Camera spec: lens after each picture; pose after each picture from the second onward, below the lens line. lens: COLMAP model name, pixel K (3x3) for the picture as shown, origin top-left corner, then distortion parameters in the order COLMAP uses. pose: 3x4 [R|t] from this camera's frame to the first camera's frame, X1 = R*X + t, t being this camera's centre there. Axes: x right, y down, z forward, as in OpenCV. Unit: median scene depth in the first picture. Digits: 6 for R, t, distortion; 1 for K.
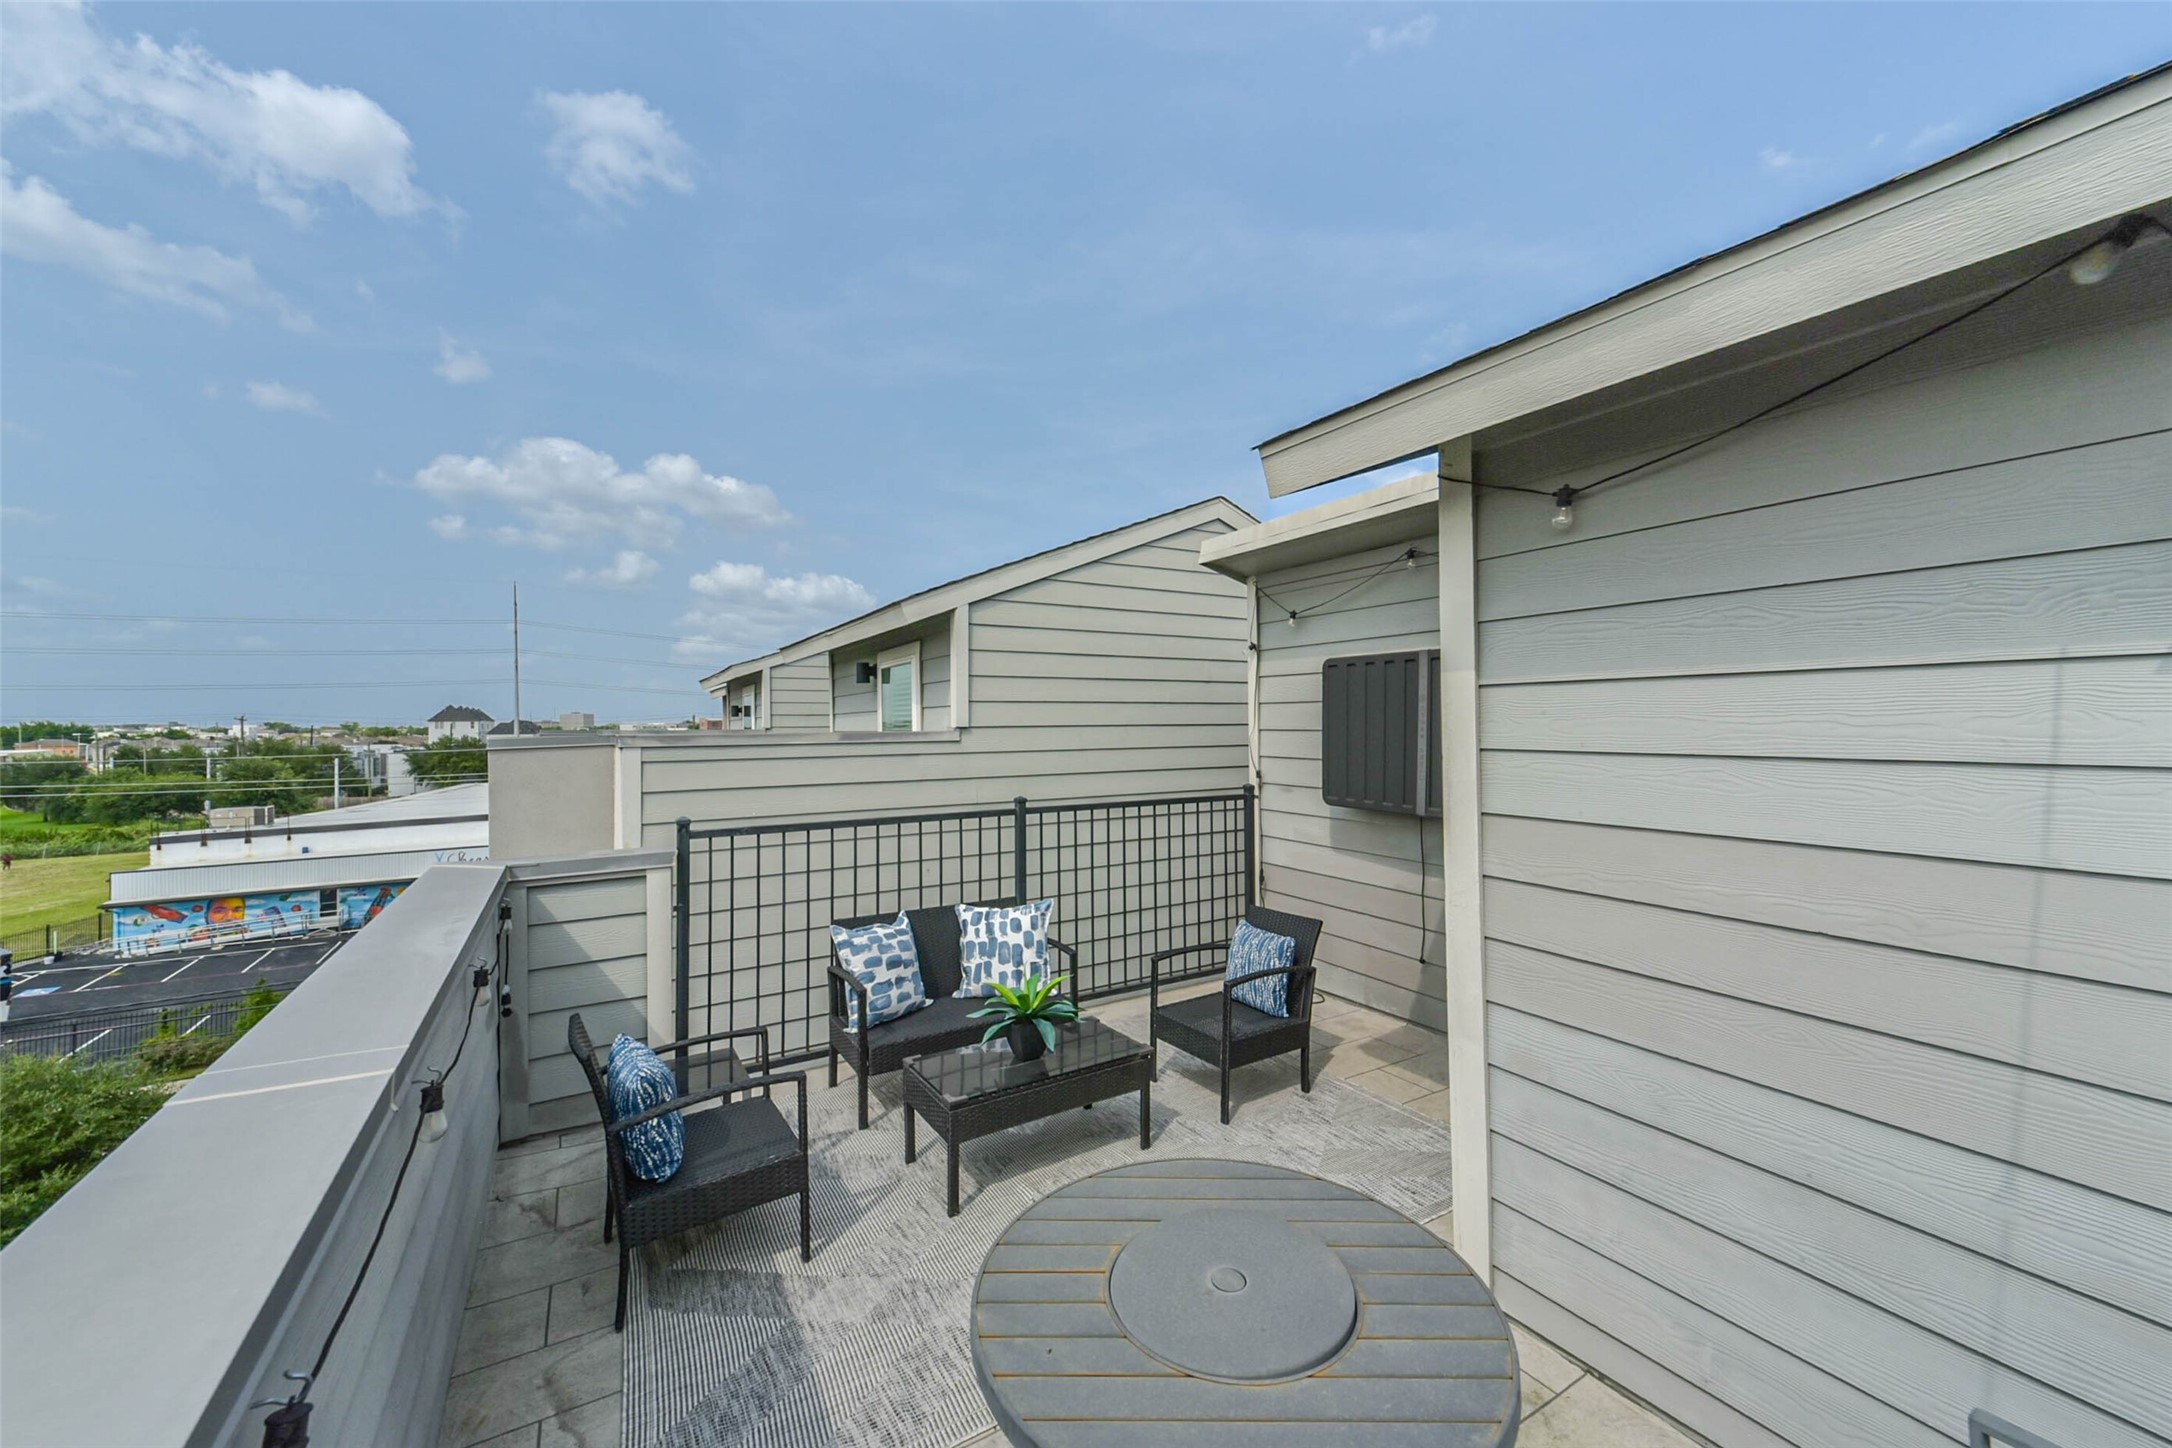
lens RADIAL K [[847.4, 0, 1102.0], [0, 847.4, 719.7], [0, 0, 1]] dist [0.010514, -0.000035]
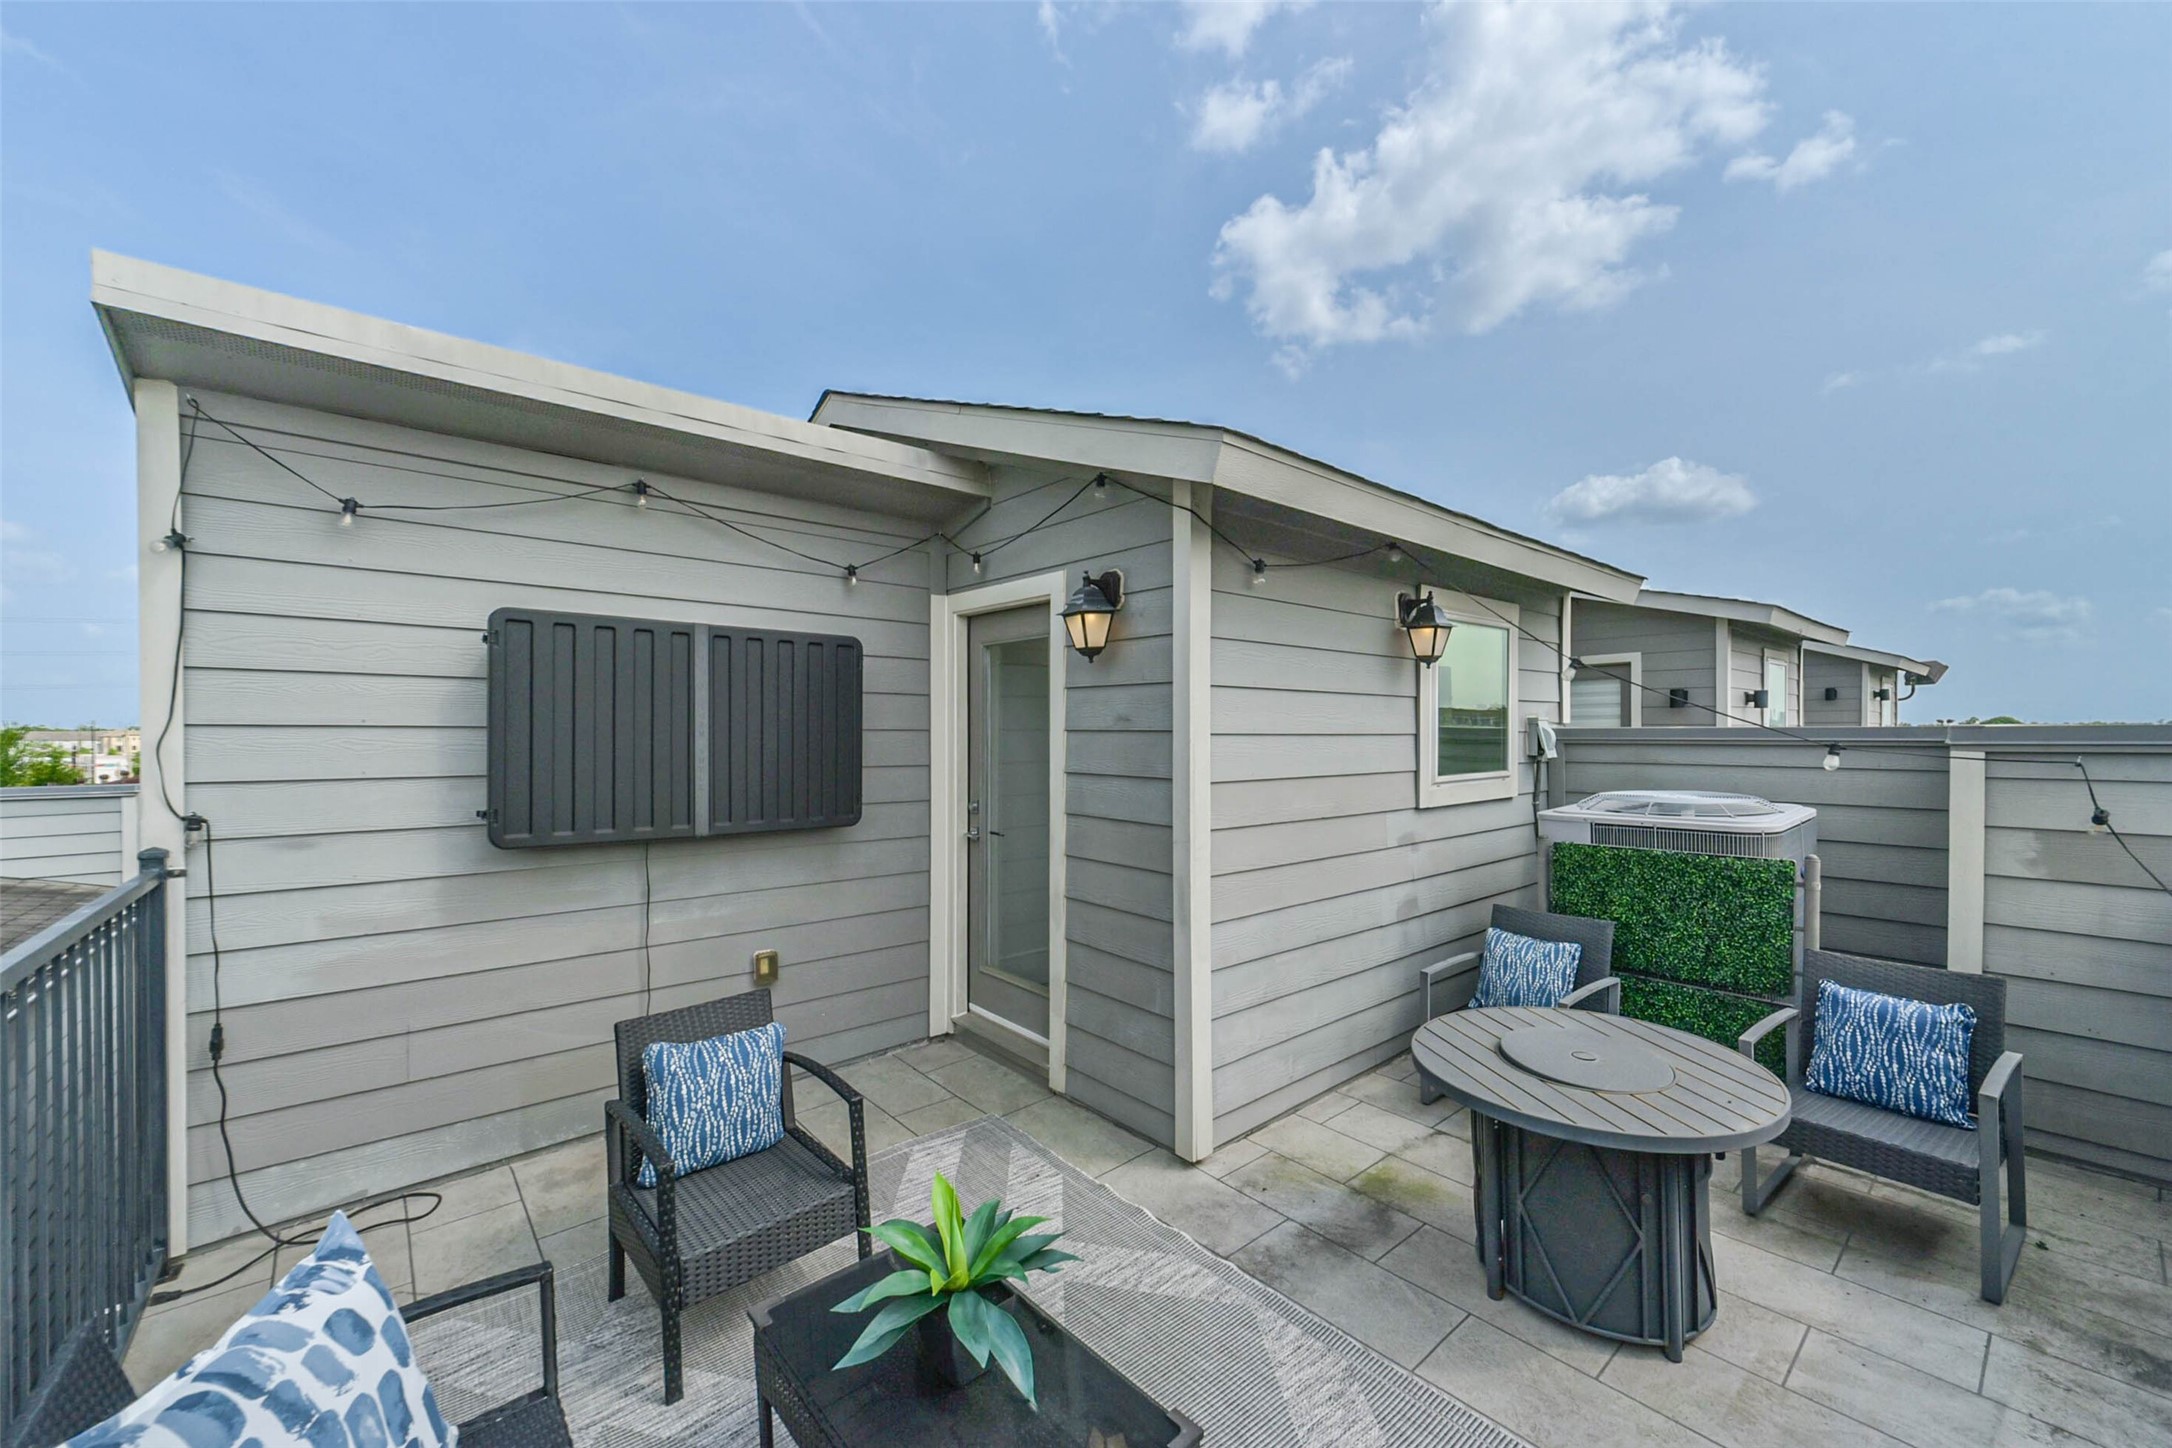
lens RADIAL K [[840.5, 0, 1090.8], [0, 840.5, 731.4], [0, 0, 1]] dist [0.011021, -0.000063]
pose [[-0.164360, 0.011155, 0.986337, -0.427910], [0.000389, 0.999937, -0.011243, 0.025451], [-0.986400, -0.001464, -0.164354, 0.737584]]
